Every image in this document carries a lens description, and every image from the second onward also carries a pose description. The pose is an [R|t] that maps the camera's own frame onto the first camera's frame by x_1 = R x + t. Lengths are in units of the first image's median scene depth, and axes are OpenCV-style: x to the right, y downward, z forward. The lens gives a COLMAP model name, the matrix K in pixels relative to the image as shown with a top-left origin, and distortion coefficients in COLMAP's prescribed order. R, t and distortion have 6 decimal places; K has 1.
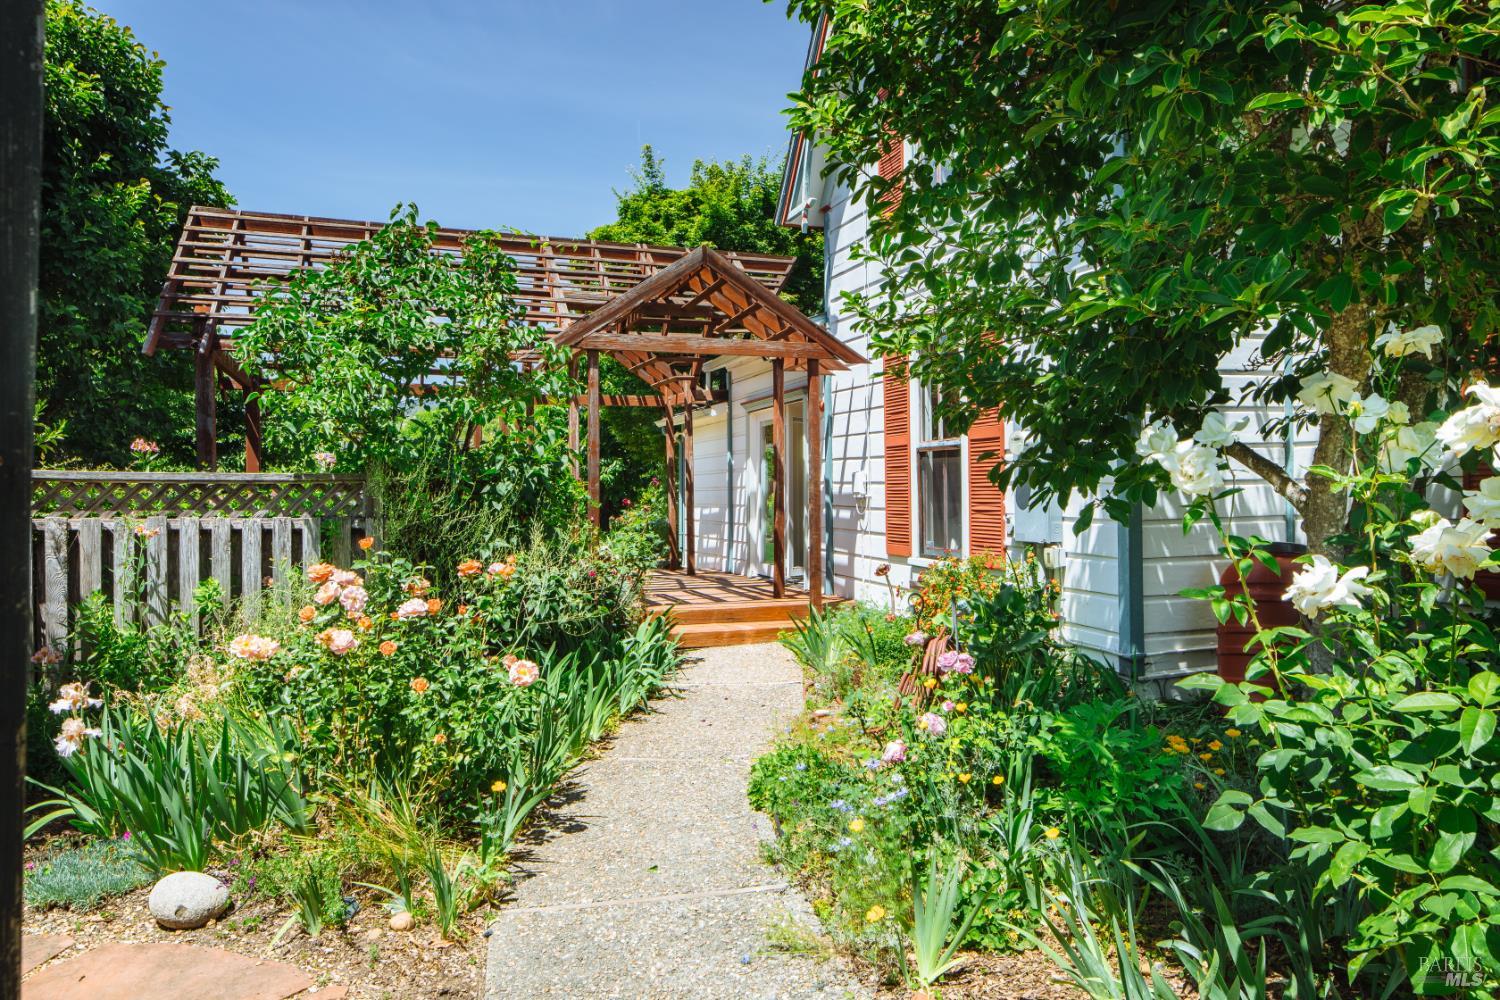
lens RADIAL K [[1048.8, 0, 750.9], [0, 1048.8, 500.1], [0, 0, 1]] dist [-0.009141, -0.001017]
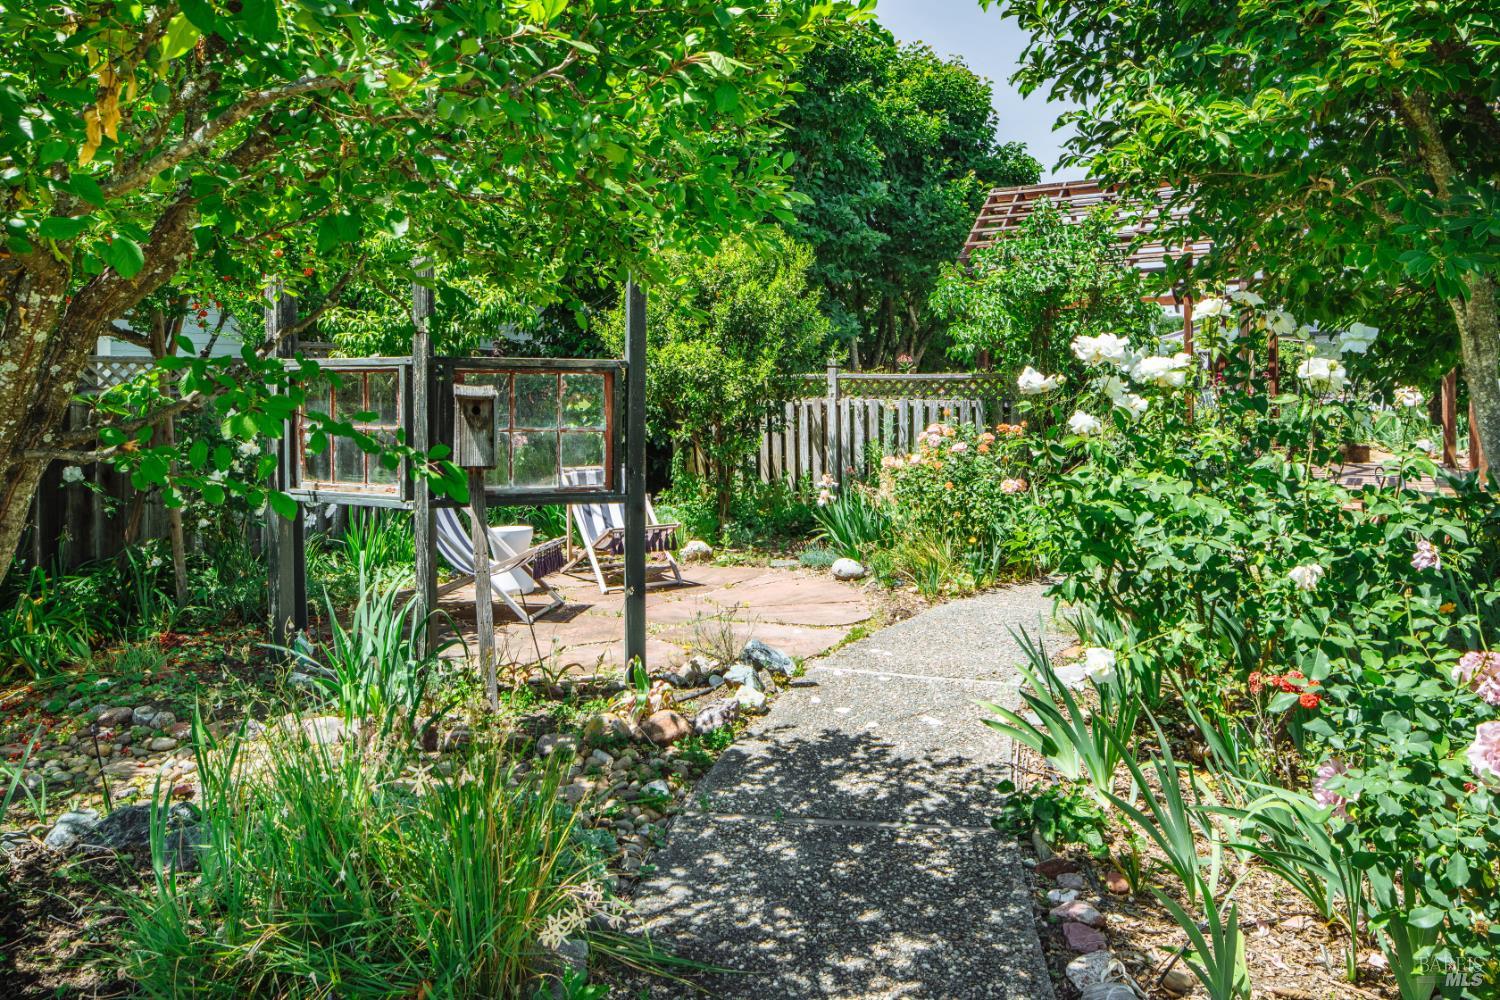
lens RADIAL K [[1048.8, 0, 749.8], [0, 1048.8, 499.2], [0, 0, 1]] dist [-0.009141, -0.001017]
pose [[0.642442, 0.080253, -0.762120, 0.668376], [-0.002286, 0.994698, 0.102817, 0.002184], [0.766330, -0.064312, 0.639219, -0.379816]]
